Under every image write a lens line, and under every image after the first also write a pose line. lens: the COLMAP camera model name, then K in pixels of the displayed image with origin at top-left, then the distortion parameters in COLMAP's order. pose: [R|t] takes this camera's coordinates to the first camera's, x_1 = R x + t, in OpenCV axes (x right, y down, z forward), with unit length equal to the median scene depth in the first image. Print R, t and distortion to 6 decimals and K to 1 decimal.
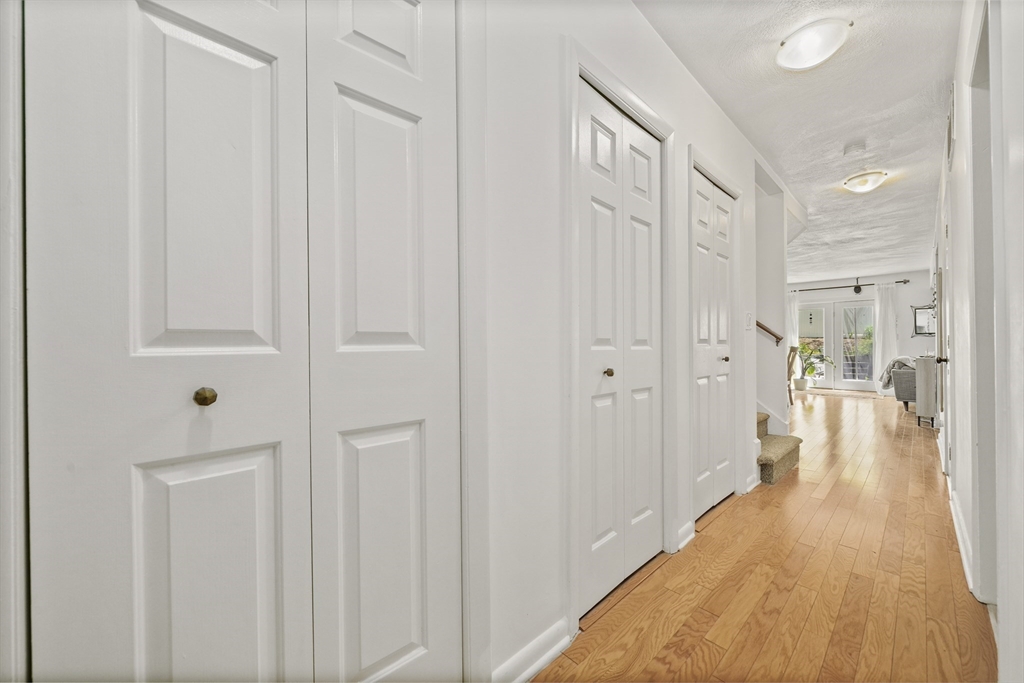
lens RADIAL K [[385.1, 0, 513.7], [0, 385.1, 343.8], [0, 0, 1]] dist [-0.000553, 0.000080]
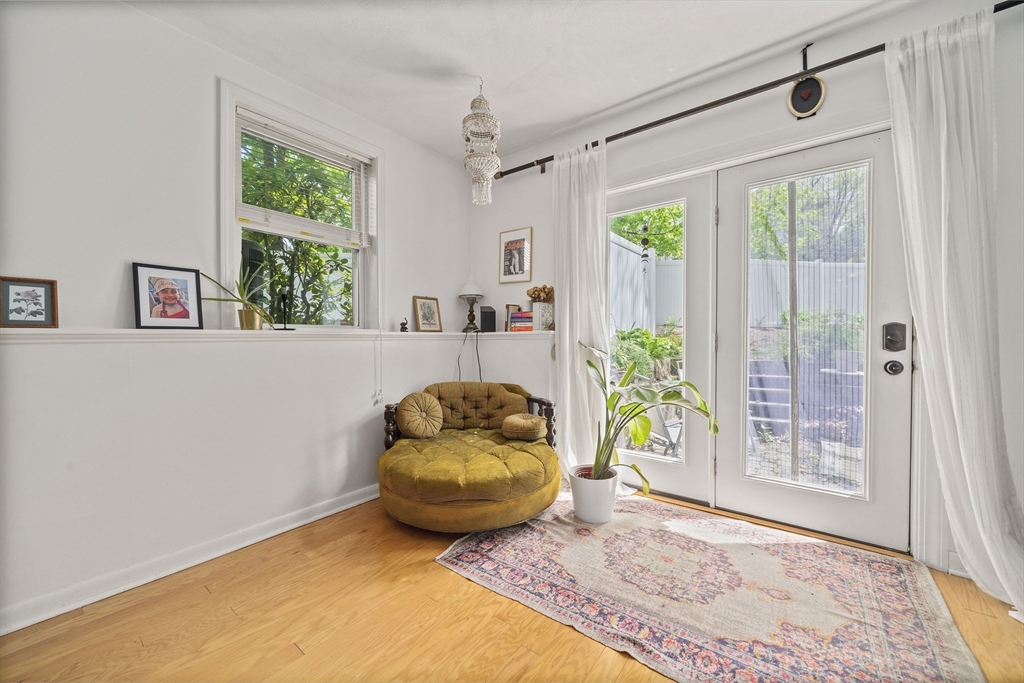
lens RADIAL K [[385.1, 0, 513.7], [0, 385.1, 343.8], [0, 0, 1]] dist [-0.000553, 0.000080]
pose [[0.988201, 0.011221, 0.152748, 0.690993], [-0.013155, 0.999846, 0.011656, 0.005152], [-0.152594, -0.013528, 0.988196, 0.801171]]
